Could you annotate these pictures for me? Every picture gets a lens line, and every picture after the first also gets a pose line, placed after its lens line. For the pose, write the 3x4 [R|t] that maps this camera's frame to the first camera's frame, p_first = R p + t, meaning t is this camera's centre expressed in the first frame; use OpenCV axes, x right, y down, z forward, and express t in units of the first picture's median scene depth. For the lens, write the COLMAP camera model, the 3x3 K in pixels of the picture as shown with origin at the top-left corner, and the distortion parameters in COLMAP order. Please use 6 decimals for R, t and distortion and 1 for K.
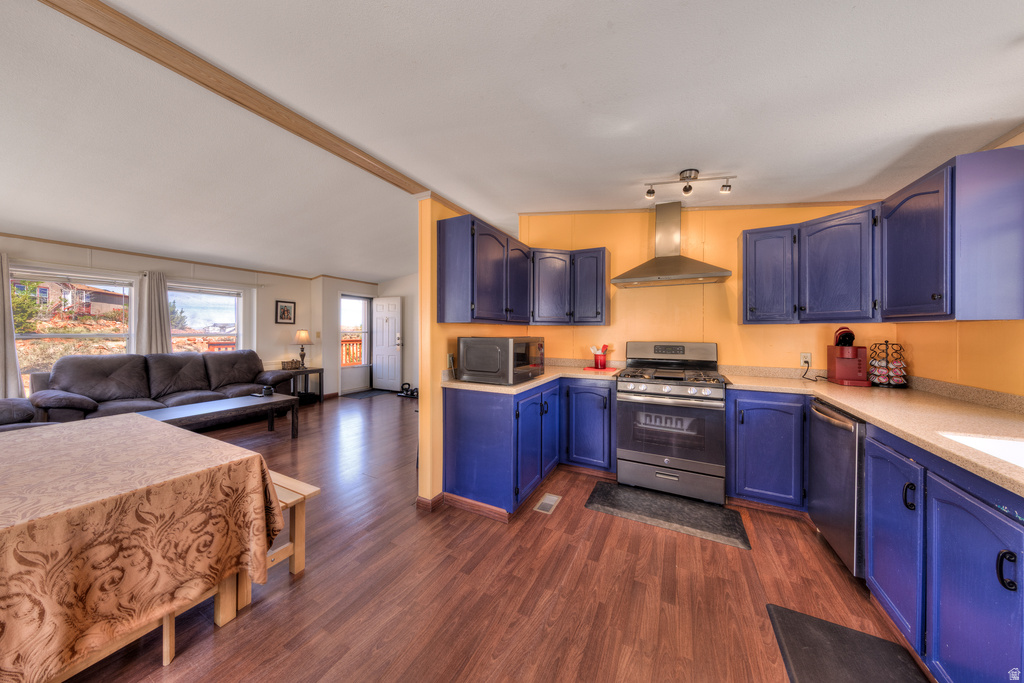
lens RADIAL K [[373.6, 0, 509.1], [0, 373.6, 331.5], [0, 0, 1]] dist [0.000899, -0.000001]
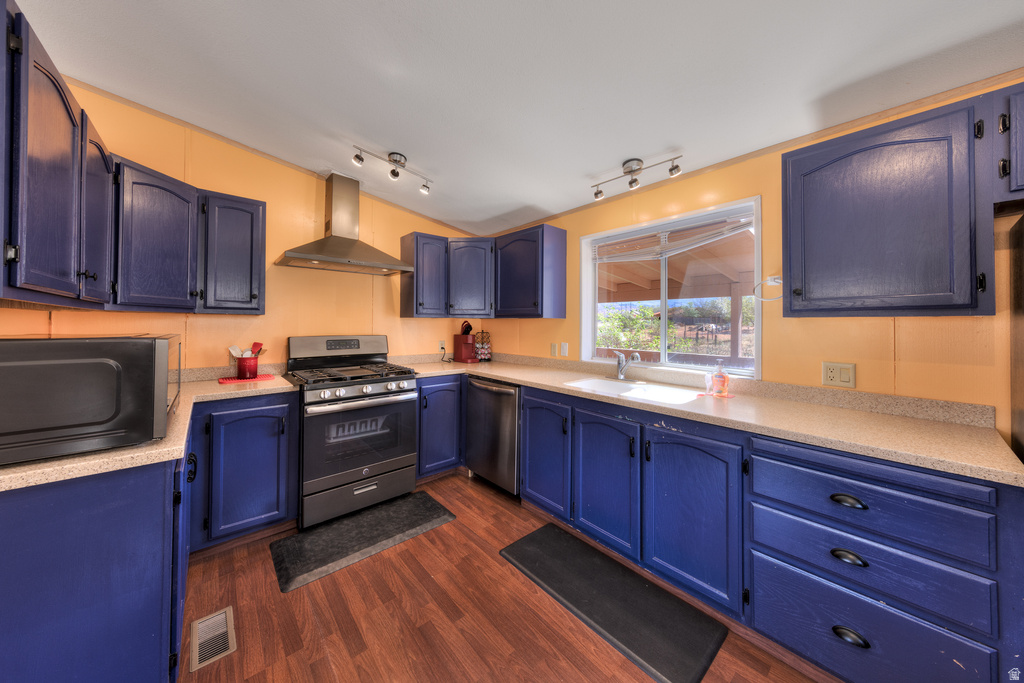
lens RADIAL K [[343.0, 0, 510.7], [0, 343.0, 320.5], [0, 0, 1]] dist [0.000344, -0.000016]
pose [[0.318695, 0.009752, 0.947807, -0.251492], [-0.006328, 0.999947, -0.008160, -0.003546], [-0.947836, -0.003398, 0.318740, 0.447260]]
